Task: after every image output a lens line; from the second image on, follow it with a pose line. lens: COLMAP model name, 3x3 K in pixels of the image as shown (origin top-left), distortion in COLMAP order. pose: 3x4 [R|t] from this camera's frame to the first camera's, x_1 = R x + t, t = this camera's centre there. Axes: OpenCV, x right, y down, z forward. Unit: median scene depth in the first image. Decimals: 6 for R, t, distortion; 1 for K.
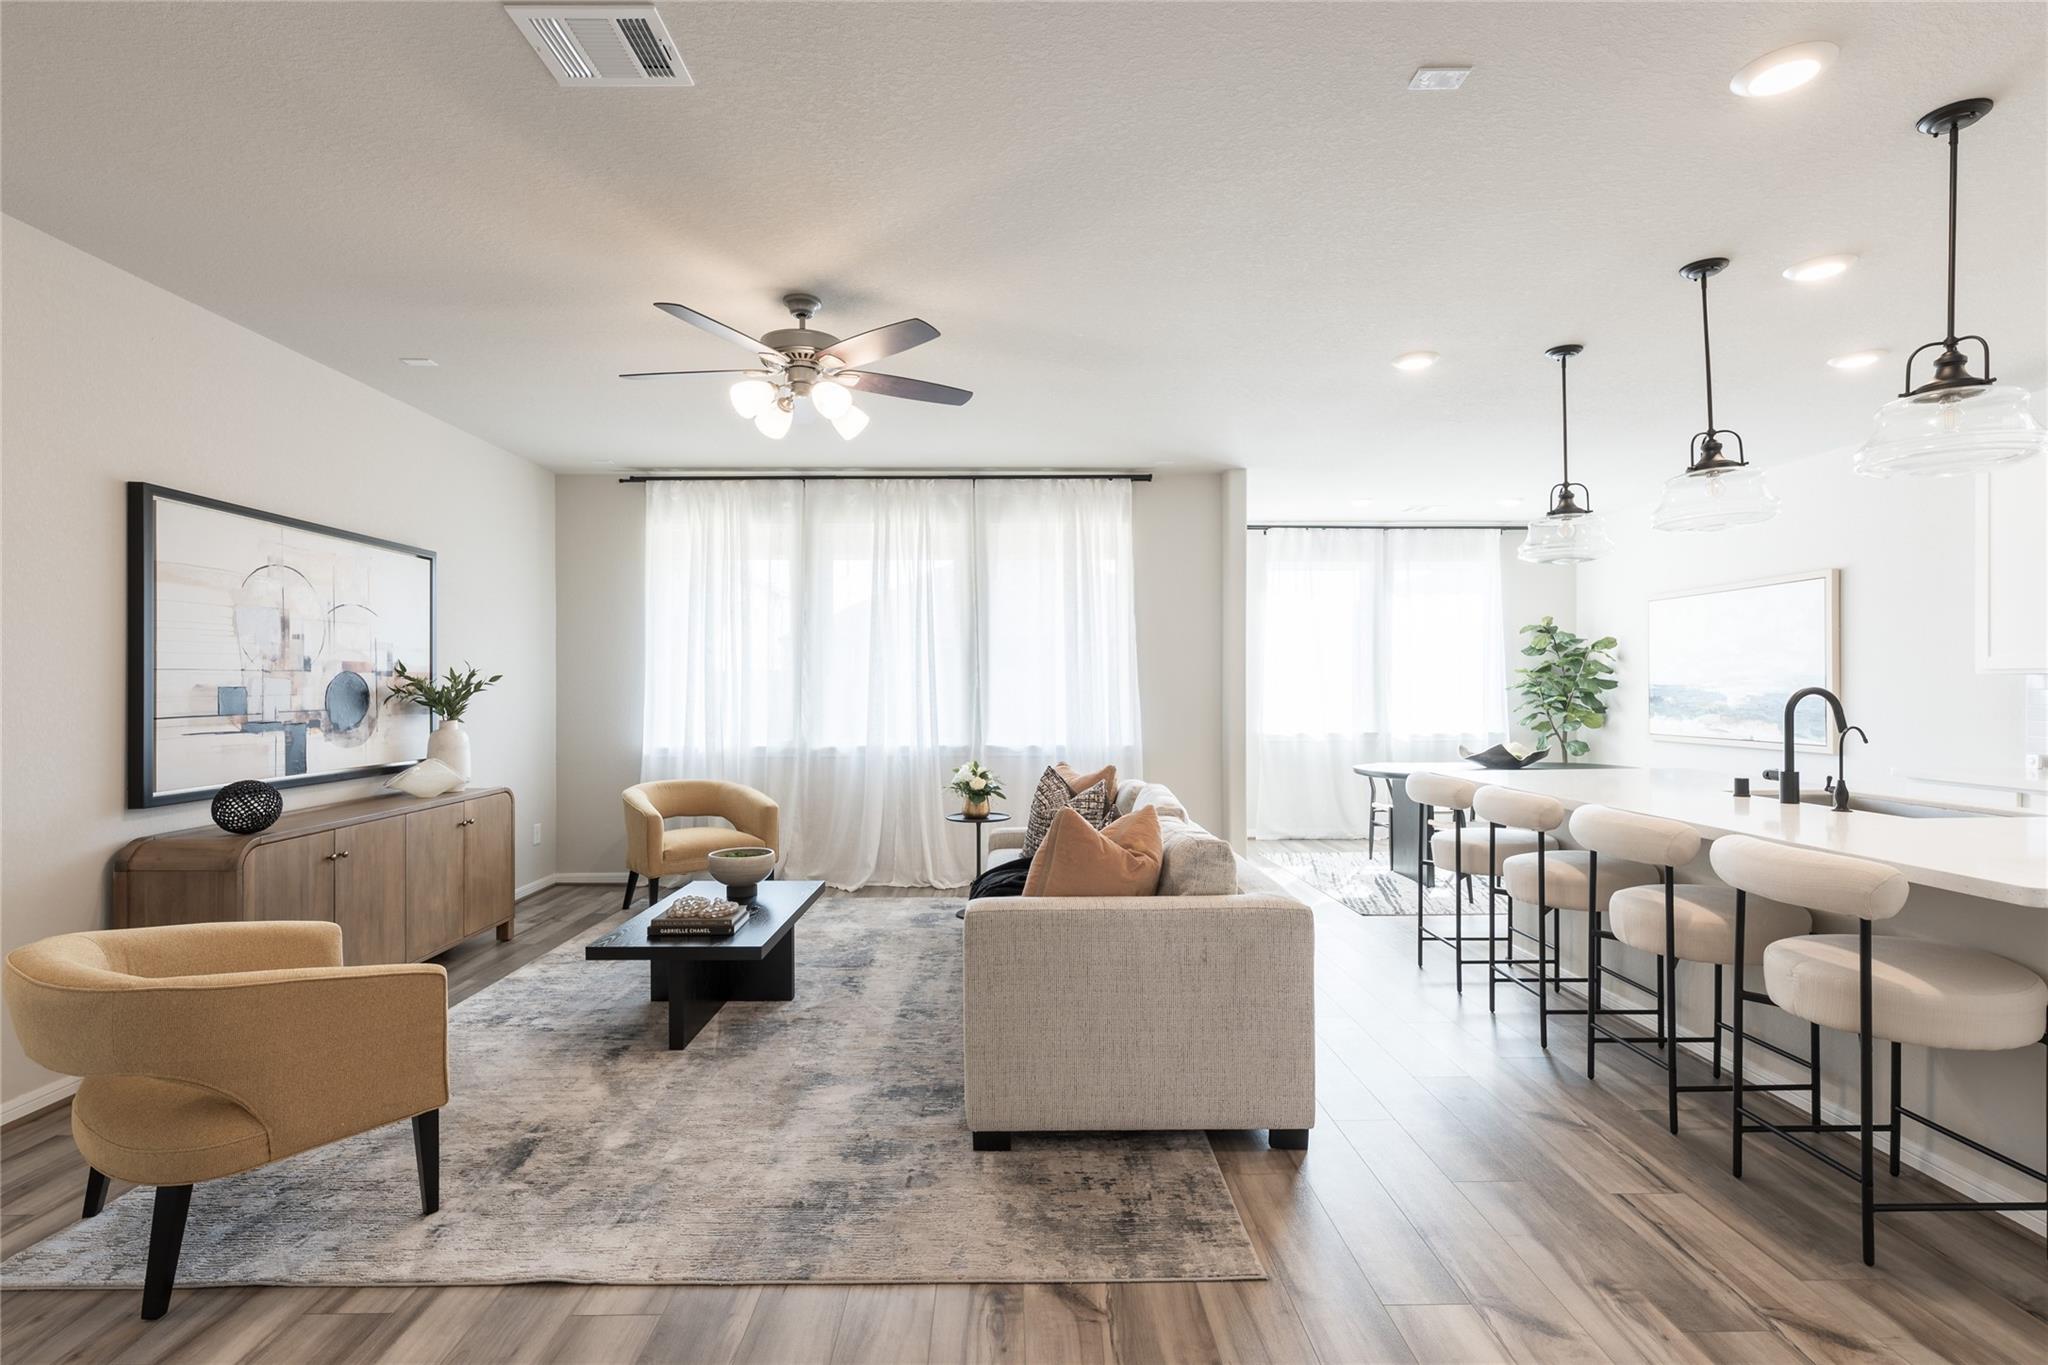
lens RADIAL K [[939.0, 0, 1015.8], [0, 939.0, 688.1], [0, 0, 1]] dist [0.001143, 0.000030]
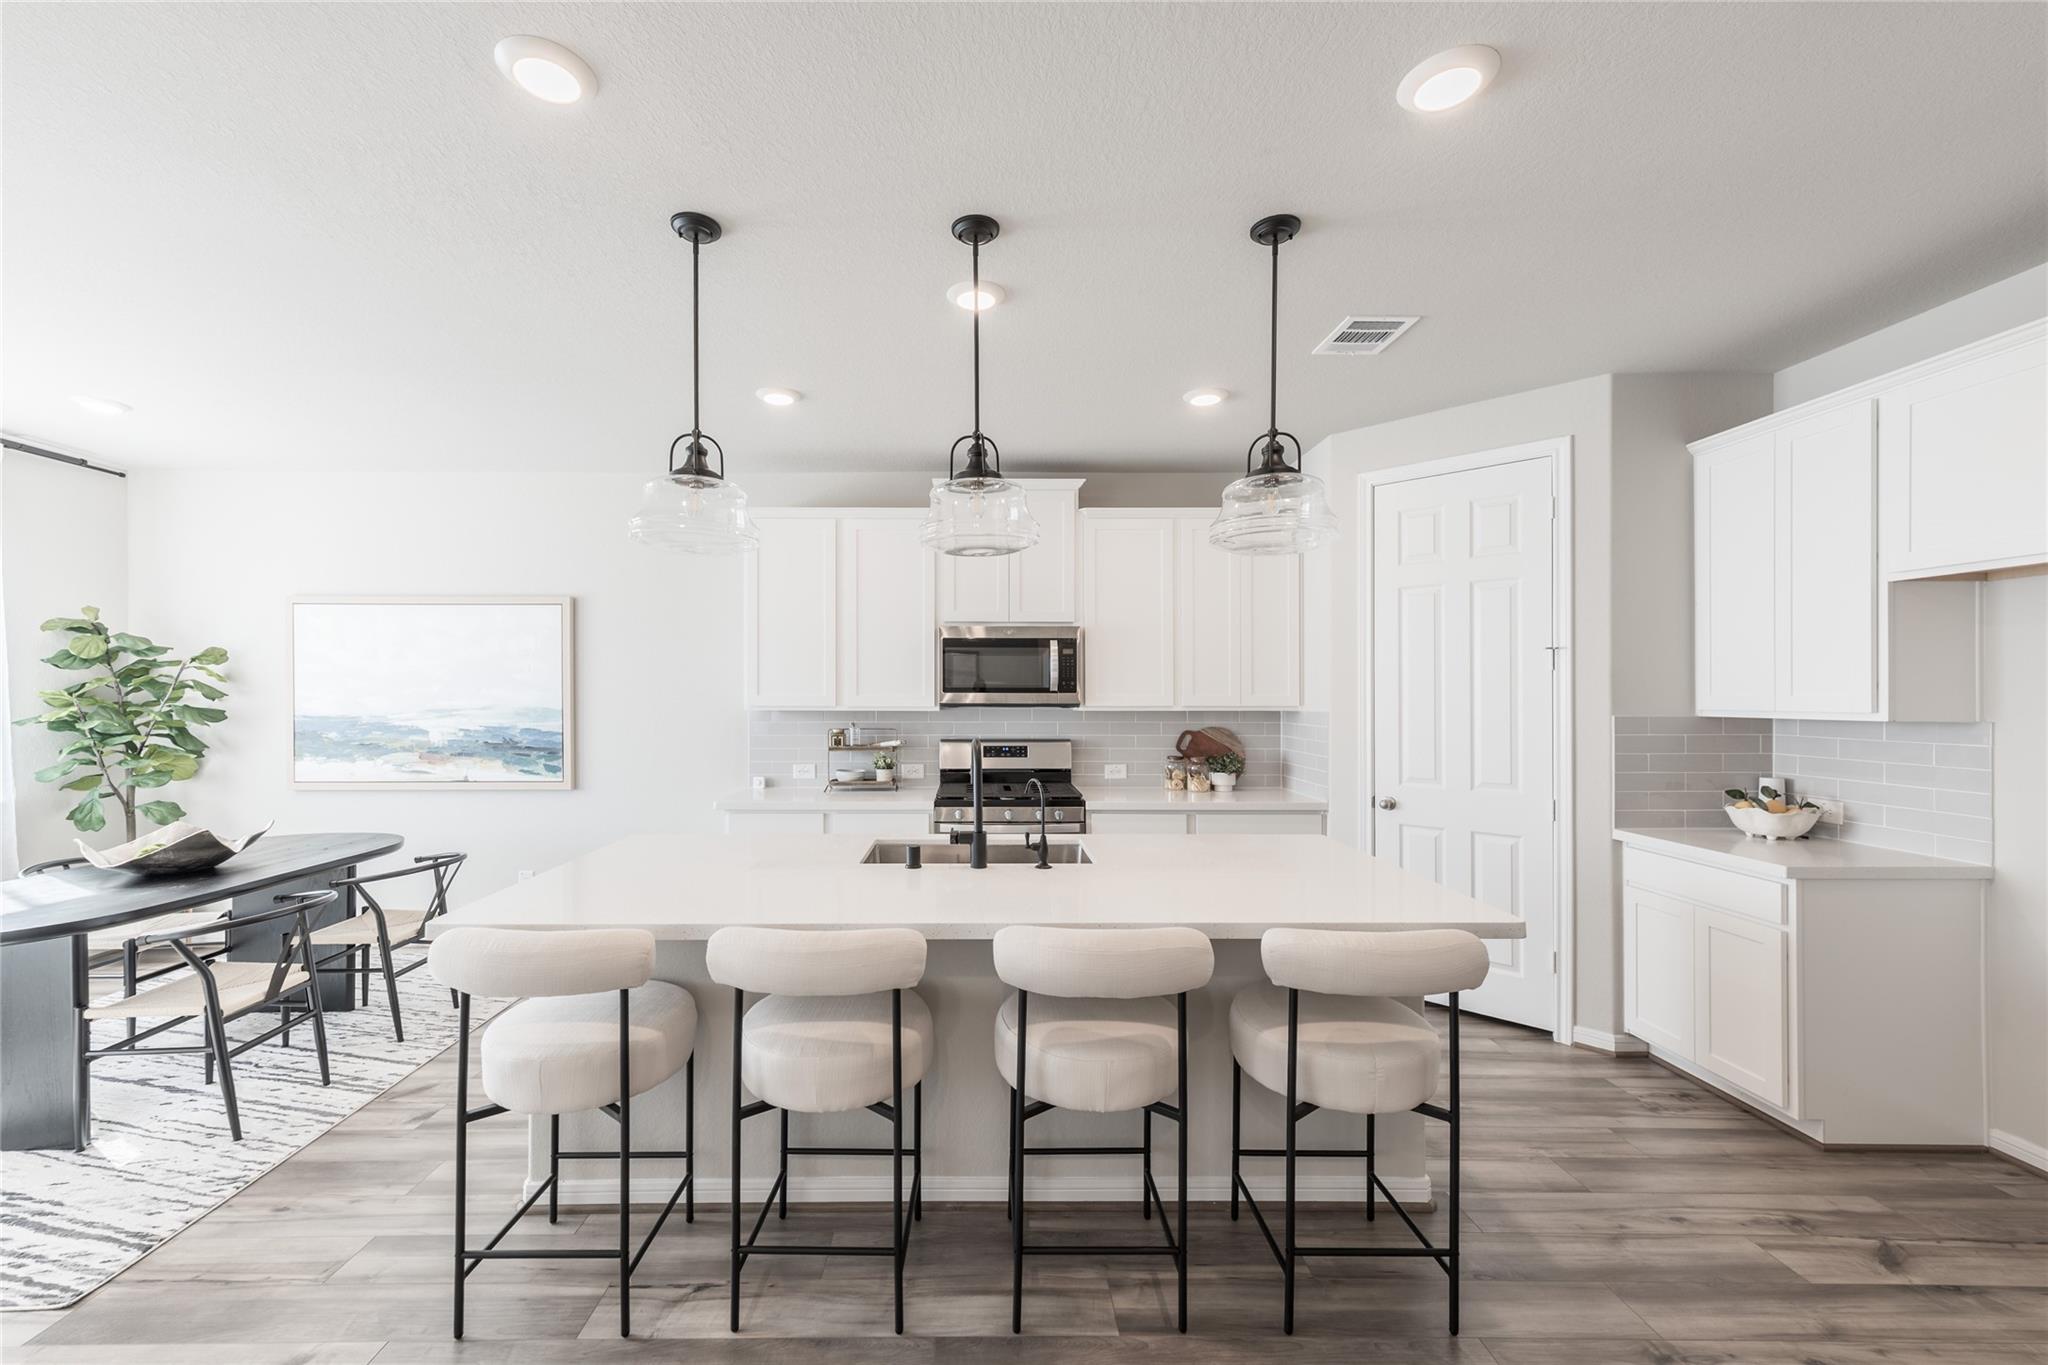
lens RADIAL K [[858.7, 0, 1056.5], [0, 858.7, 695.9], [0, 0, 1]] dist [-0.000895, -0.000055]
pose [[0.005741, 0.005696, 0.999967, -0.004129], [-0.001157, 0.999983, -0.005689, -0.017938], [-0.999983, -0.001124, 0.005748, 0.428847]]
